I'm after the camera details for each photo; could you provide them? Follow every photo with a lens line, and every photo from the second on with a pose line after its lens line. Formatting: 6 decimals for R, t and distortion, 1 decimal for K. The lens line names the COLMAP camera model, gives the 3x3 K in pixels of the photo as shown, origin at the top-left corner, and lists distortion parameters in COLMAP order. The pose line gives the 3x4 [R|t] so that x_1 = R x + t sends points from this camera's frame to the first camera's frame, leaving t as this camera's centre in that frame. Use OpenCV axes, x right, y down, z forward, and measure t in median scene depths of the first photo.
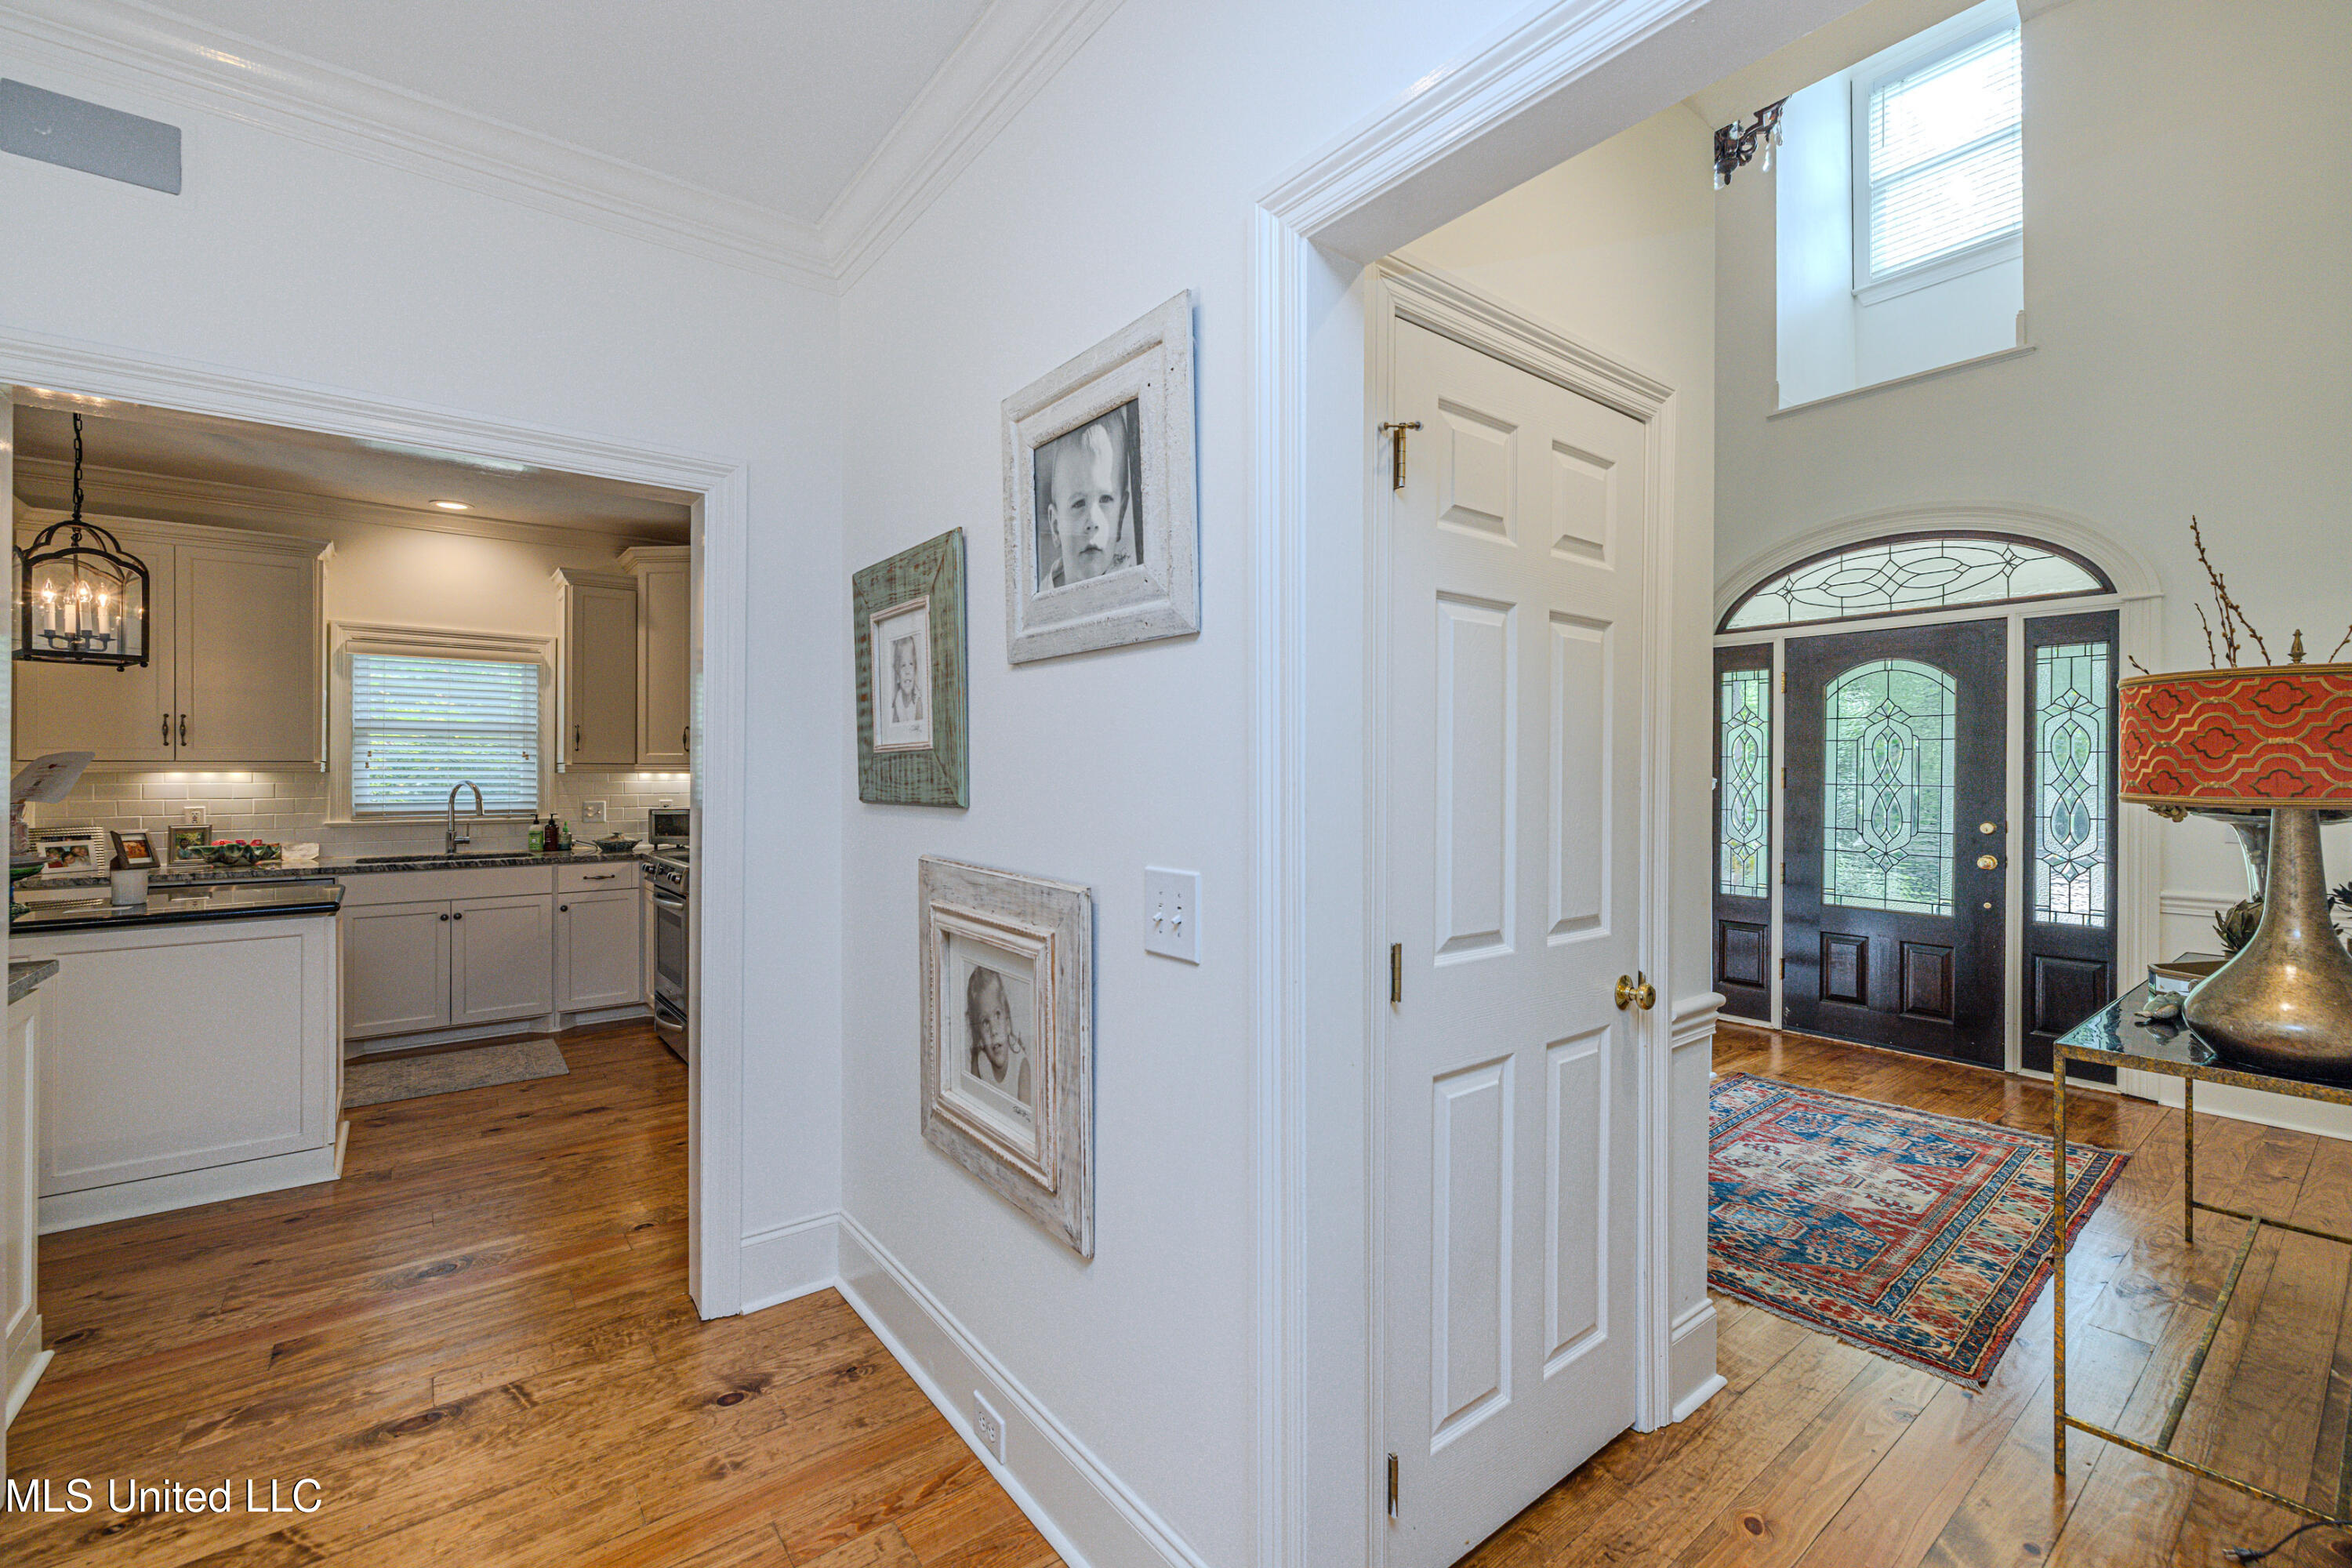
lens RADIAL K [[999.3, 0, 1173.2], [0, 999.3, 772.3], [0, 0, 1]] dist [0.003358, -0.000309]
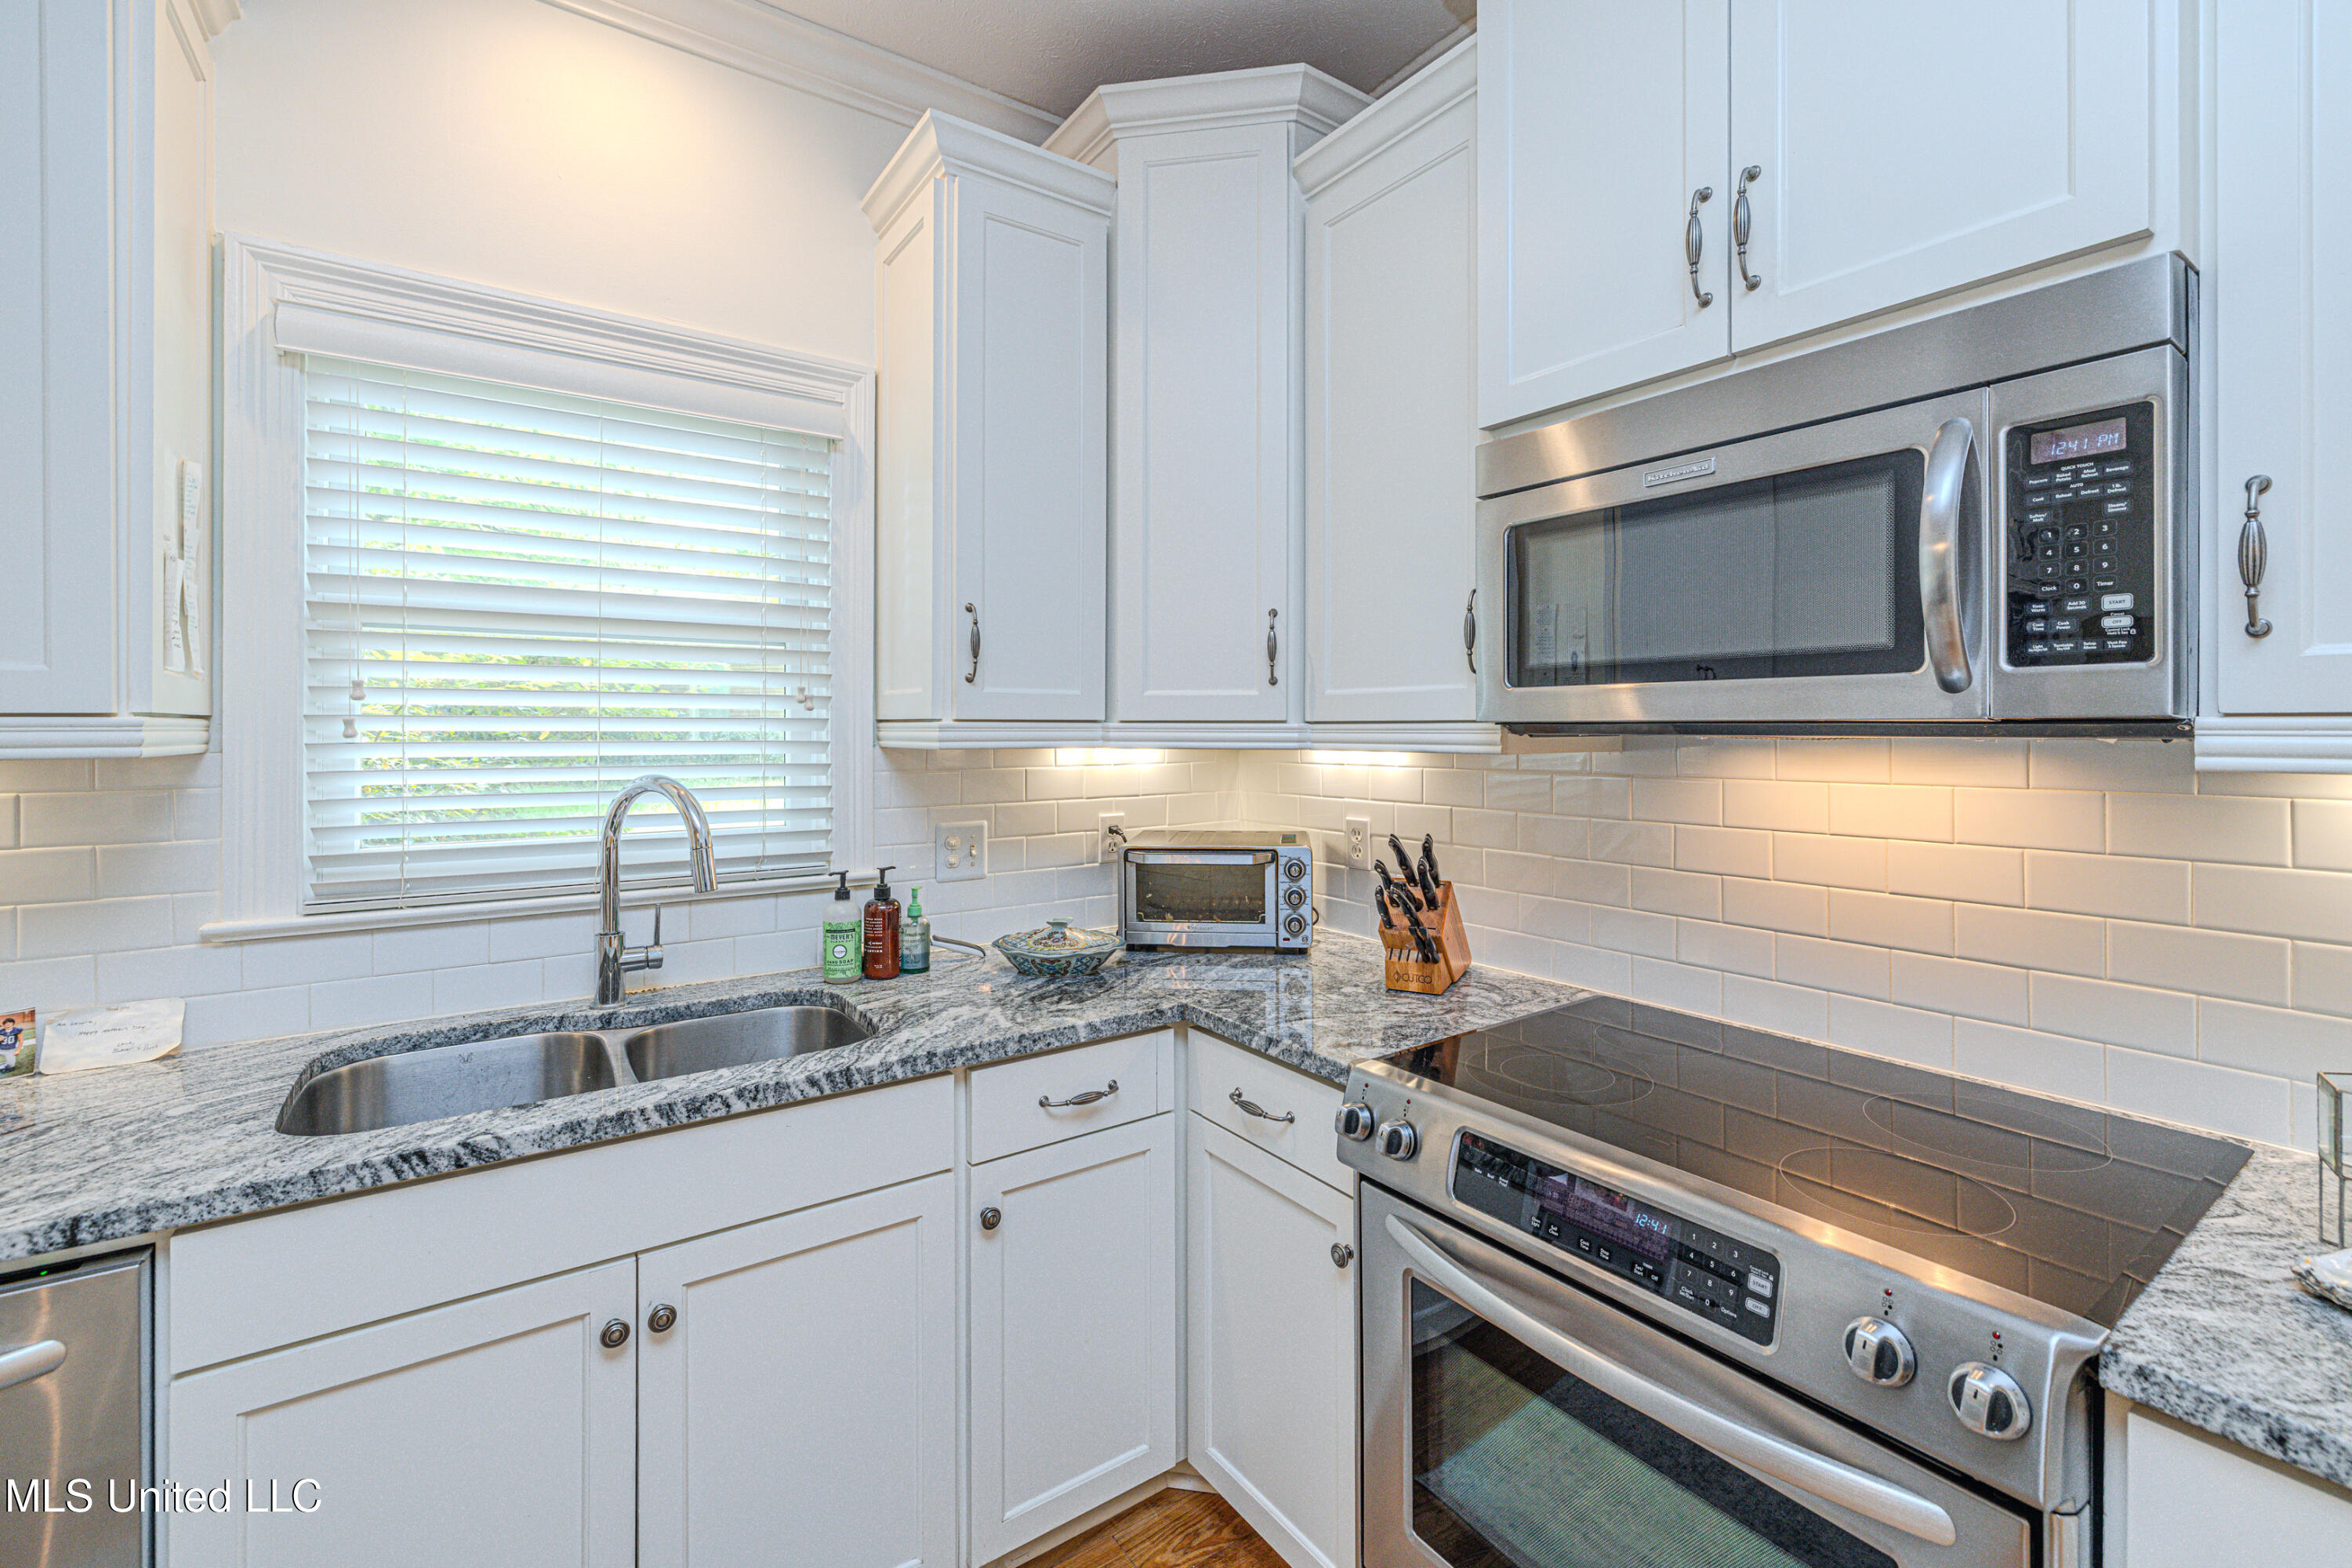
lens RADIAL K [[999.3, 0, 1161.7], [0, 999.3, 735.2], [0, 0, 1]] dist [0.003358, -0.000309]
pose [[0.997614, -0.001250, -0.069027, -0.569005], [0.001594, 0.999987, 0.004936, -0.006057], [0.069020, -0.005034, 0.997603, 0.754054]]
